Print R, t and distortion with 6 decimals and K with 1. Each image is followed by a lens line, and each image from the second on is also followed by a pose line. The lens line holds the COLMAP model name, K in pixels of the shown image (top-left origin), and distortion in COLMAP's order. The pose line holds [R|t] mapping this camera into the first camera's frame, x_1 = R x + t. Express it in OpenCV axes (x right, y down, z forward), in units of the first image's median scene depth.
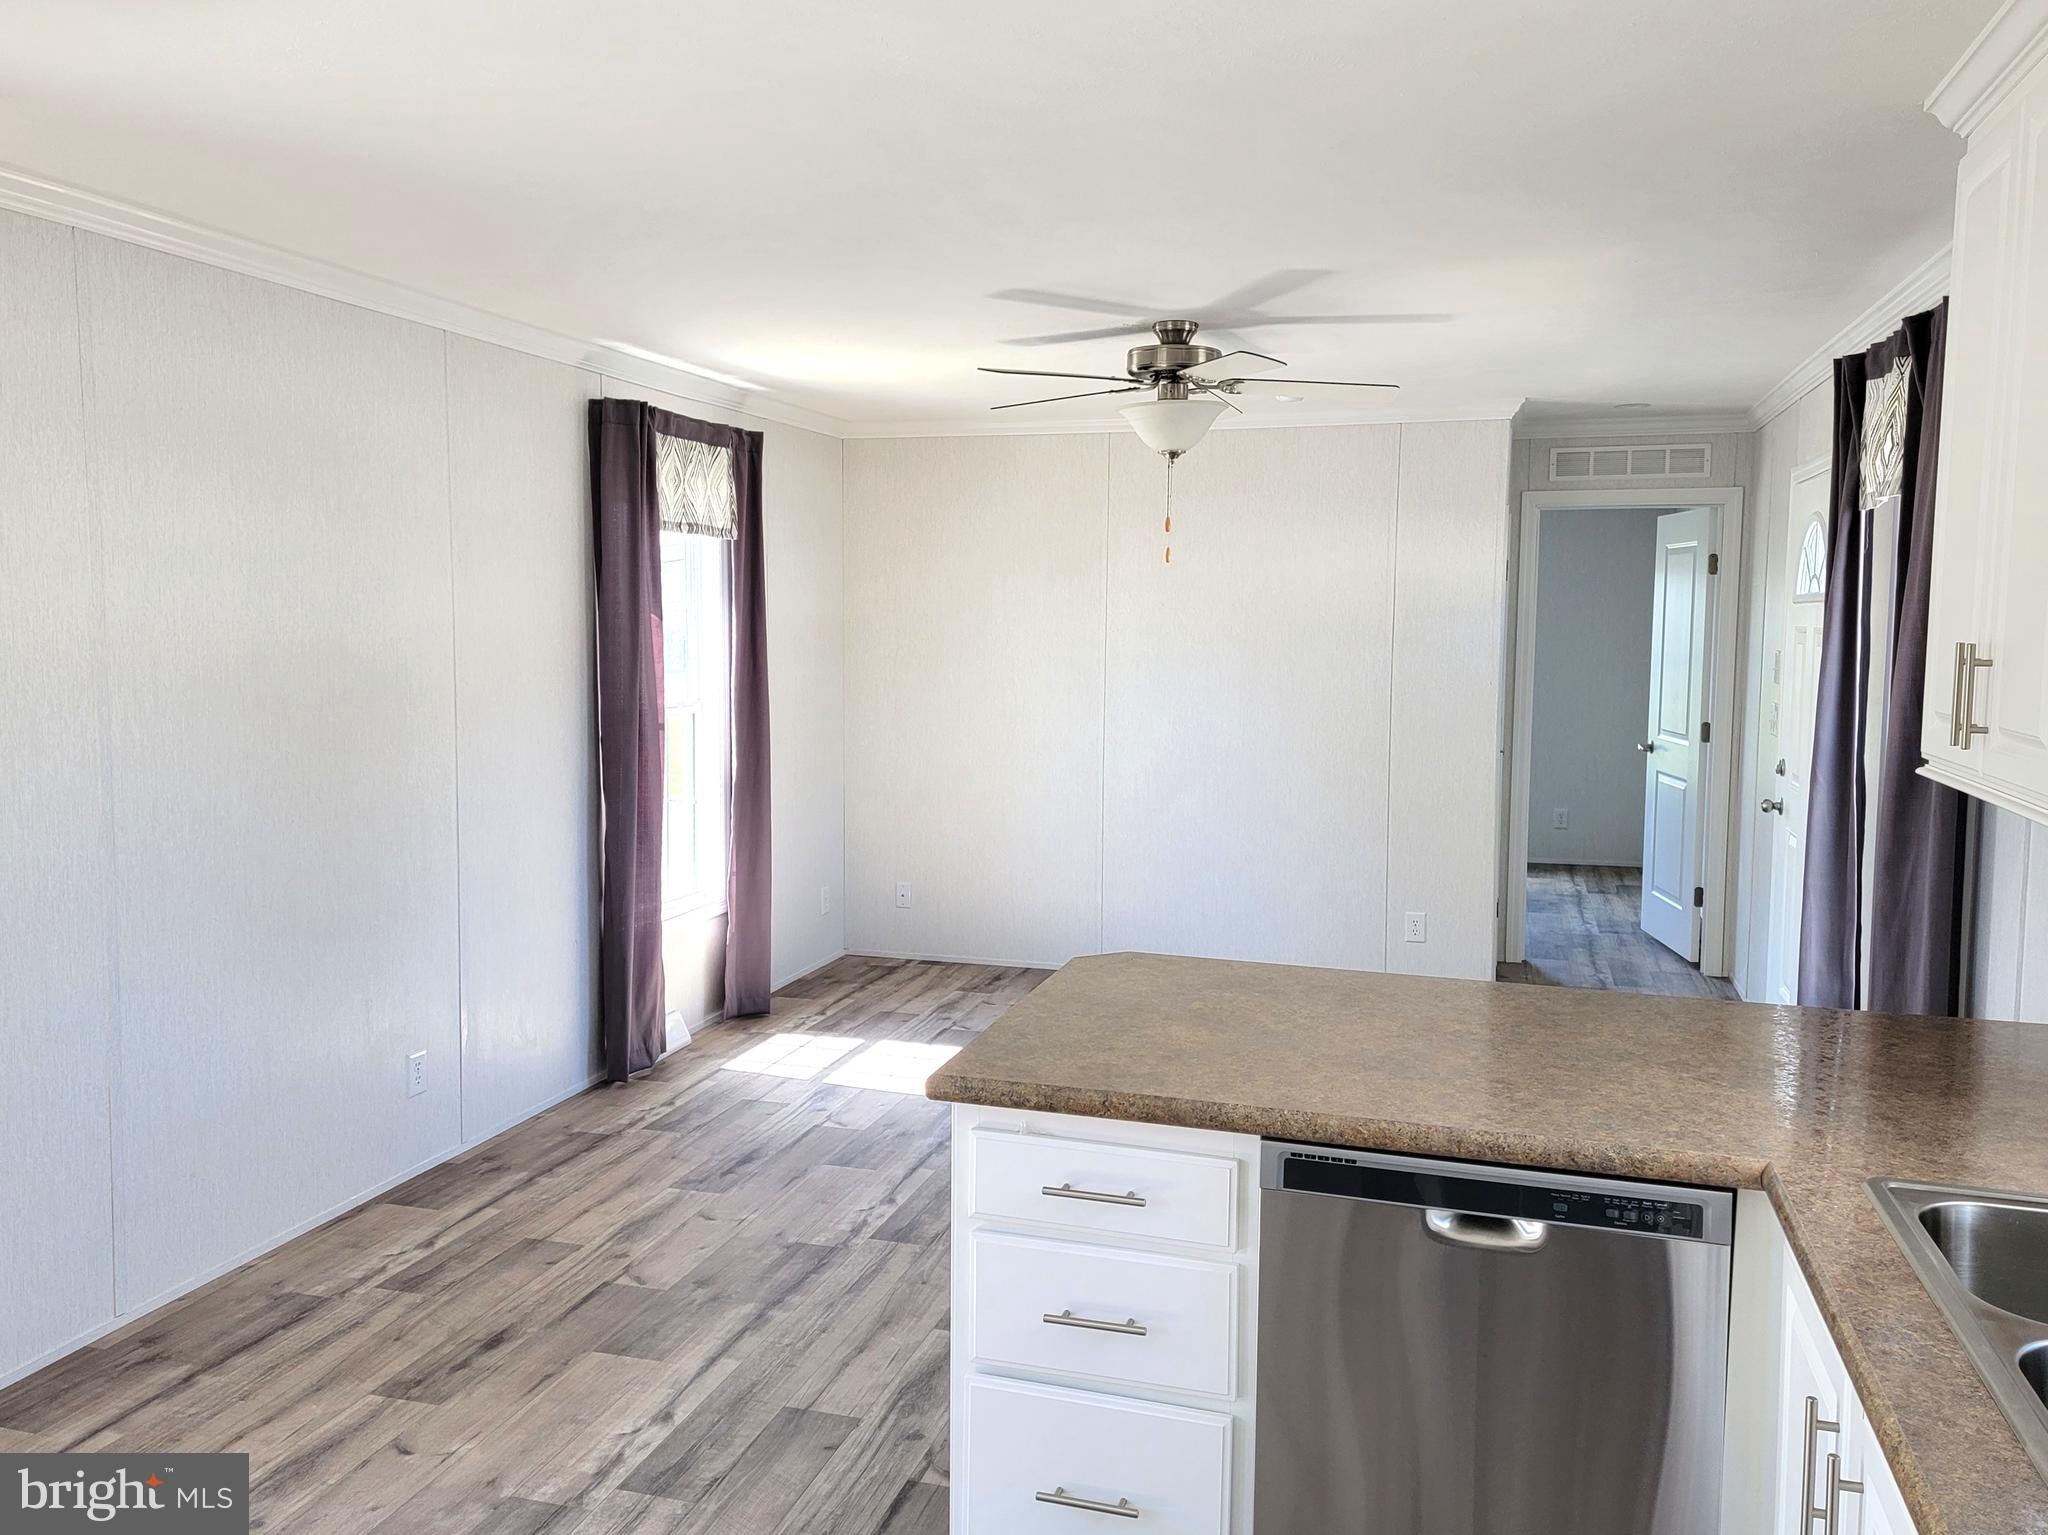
lens RADIAL K [[1607.5, 0, 1009.5], [0, 1607.5, 750.6], [0, 0, 1]] dist [0.094876, -0.083771]
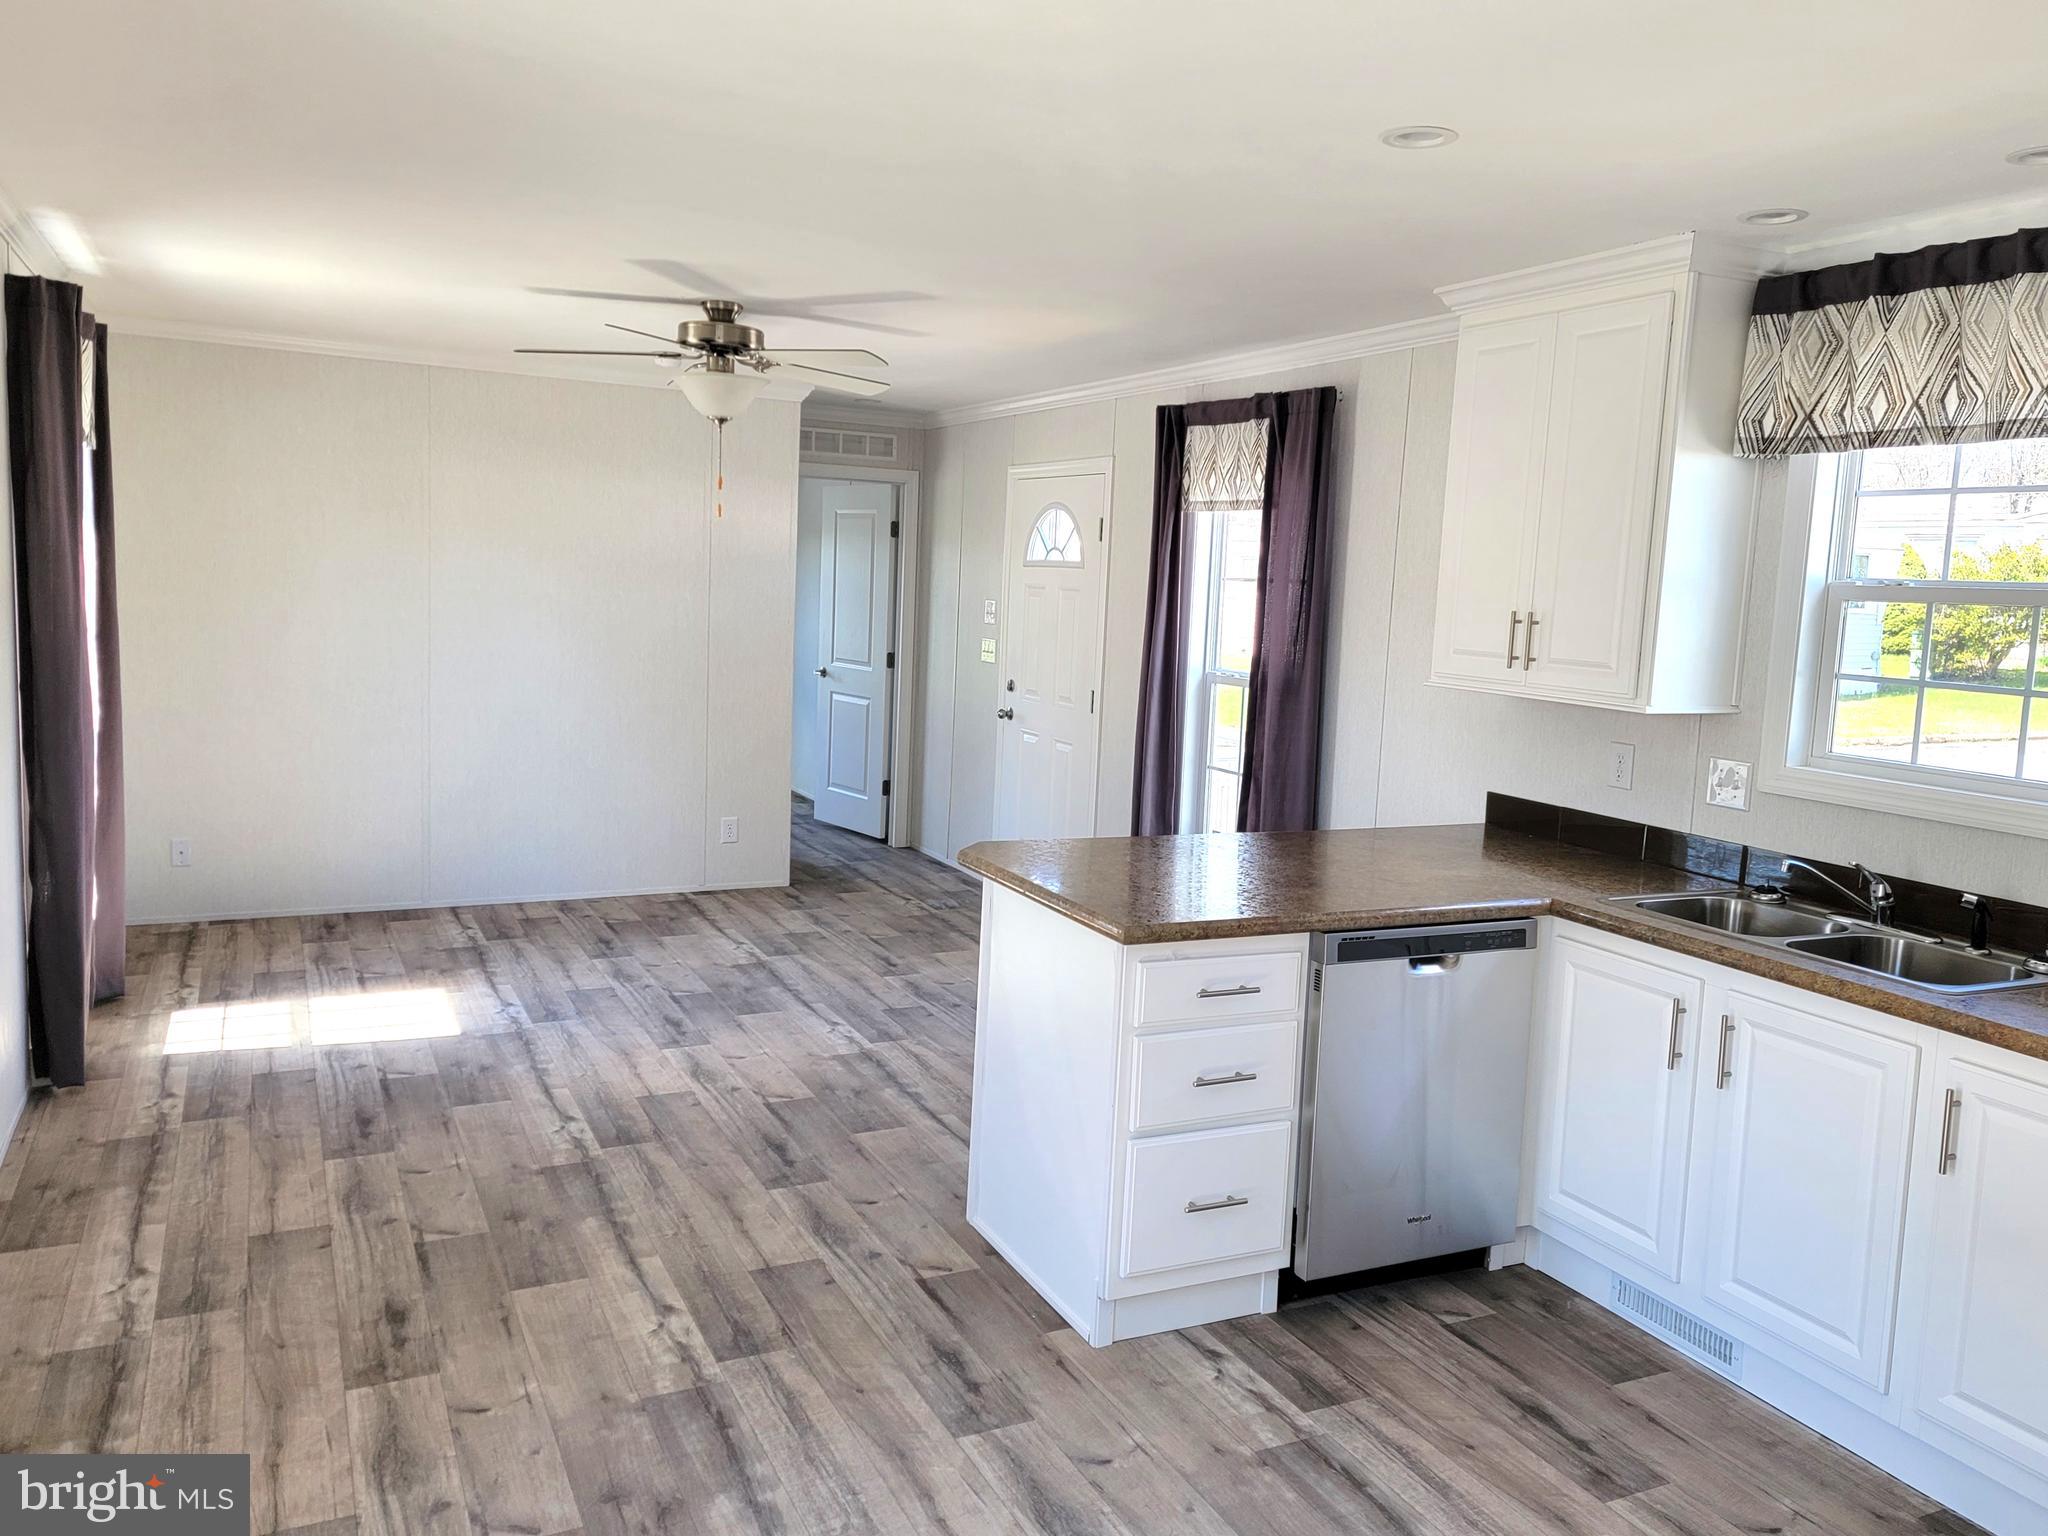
lens RADIAL K [[1525.1, 0, 1032.2], [0, 1525.1, 746.7], [0, 0, 1]] dist [0.097475, -0.086501]
pose [[0.726310, -0.052656, 0.685348, -0.555159], [0.020463, 0.998276, 0.055013, -0.012182], [-0.687063, -0.025932, 0.726135, 0.075510]]
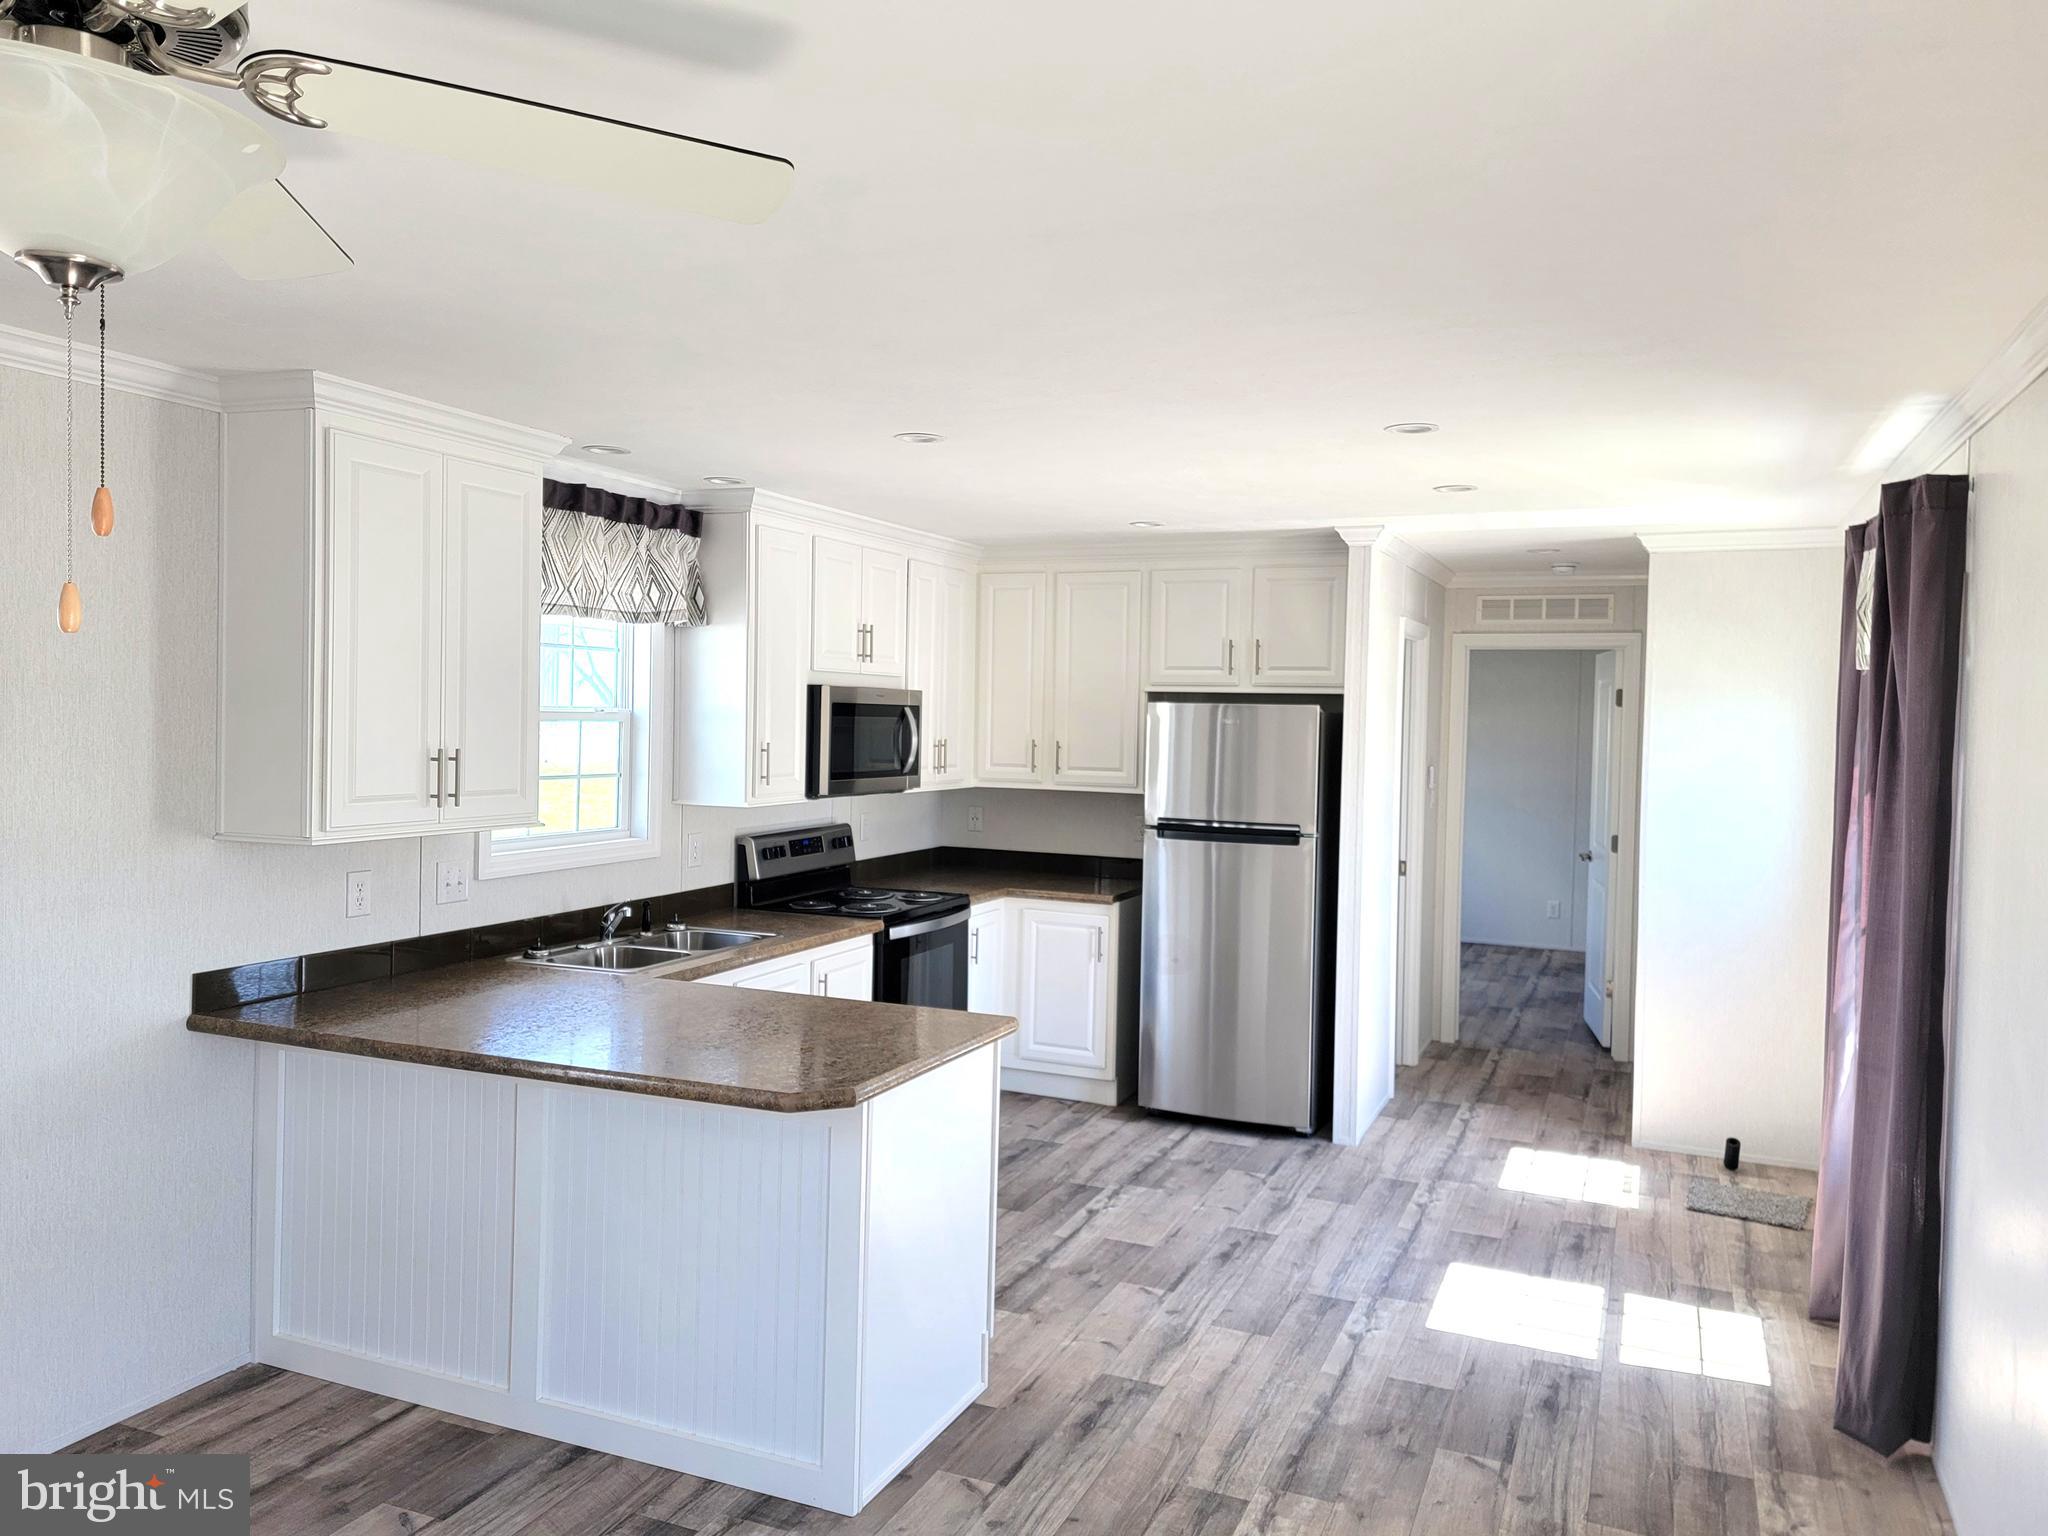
lens RADIAL K [[1485.3, 0, 1029.3], [0, 1485.3, 749.0], [0, 0, 1]] dist [0.079459, -0.064821]
pose [[-0.994010, -0.034603, 0.103667, -0.125031], [-0.022819, 0.993359, 0.112770, -0.150760], [-0.106881, 0.109729, -0.988198, 1.451520]]
